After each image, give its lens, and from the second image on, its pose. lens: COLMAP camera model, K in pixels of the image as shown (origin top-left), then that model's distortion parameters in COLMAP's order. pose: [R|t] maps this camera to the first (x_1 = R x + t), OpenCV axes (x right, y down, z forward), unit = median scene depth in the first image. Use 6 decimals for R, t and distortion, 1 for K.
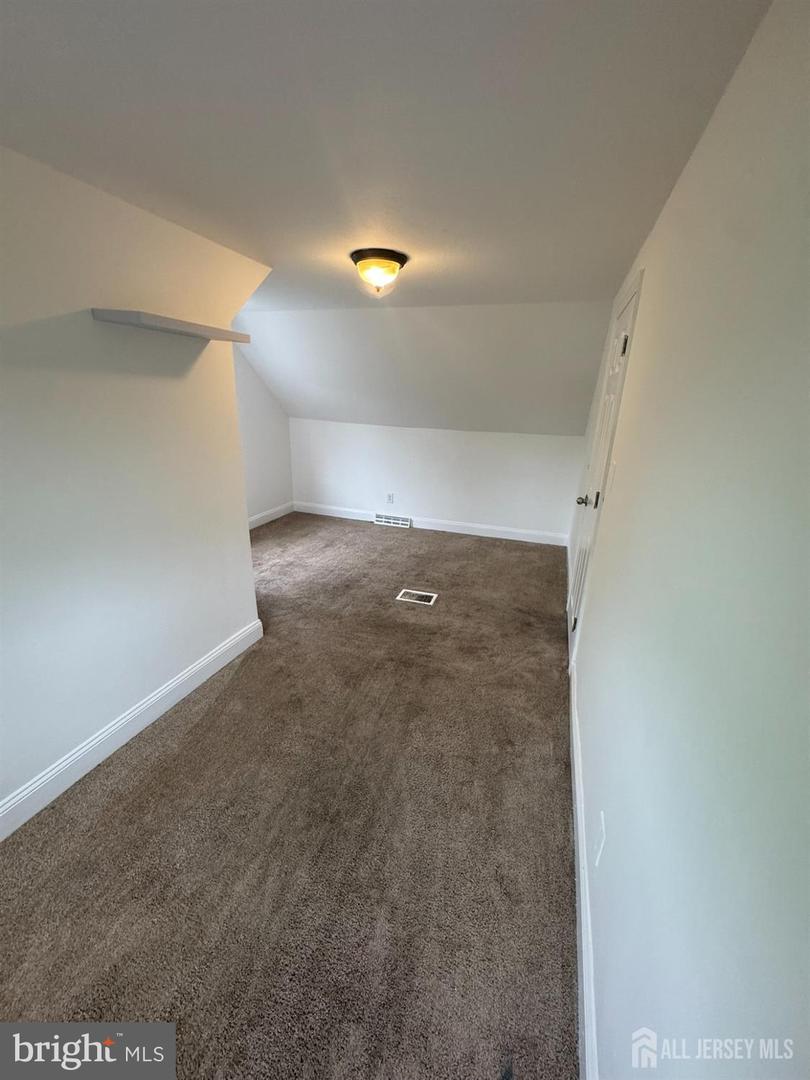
lens RADIAL K [[432.4, 0, 406.4], [0, 432.4, 538.0], [0, 0, 1]] dist [-0.001680, -0.000184]
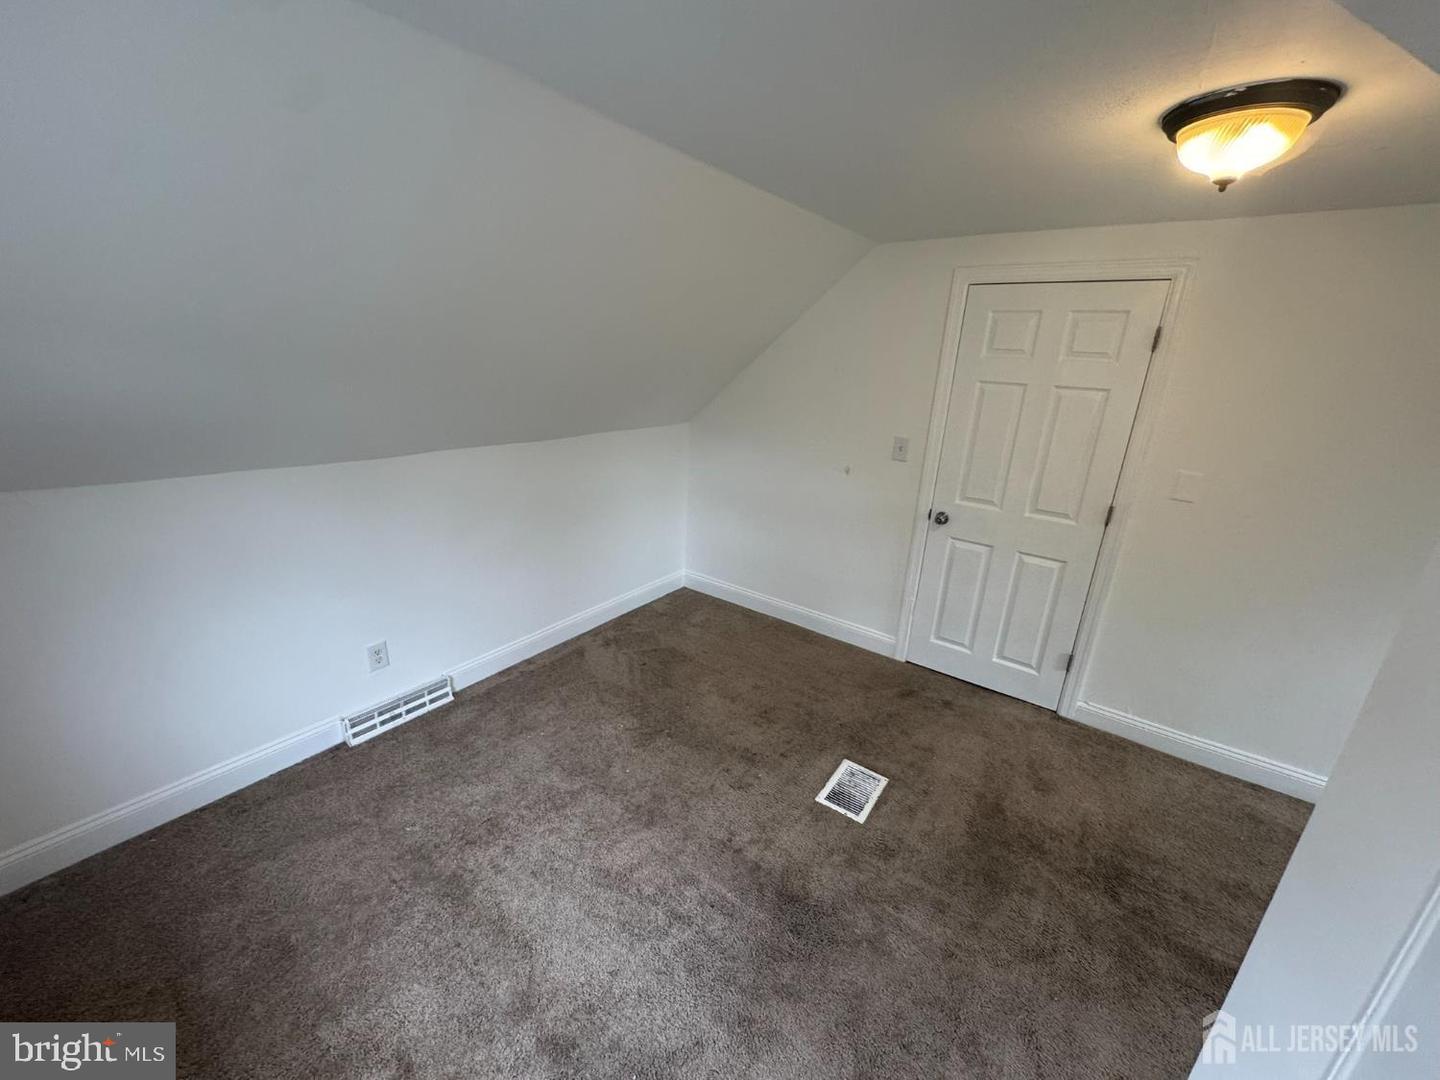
lens RADIAL K [[576.5, 0, 722.5], [0, 576.5, 544.6], [0, 0, 1]] dist [-0.001680, -0.000184]
pose [[0.295807, -0.320589, 0.899845, -0.440572], [0.261742, 0.933152, 0.246412, -0.276196], [-0.918689, 0.162636, 0.359944, 0.707370]]
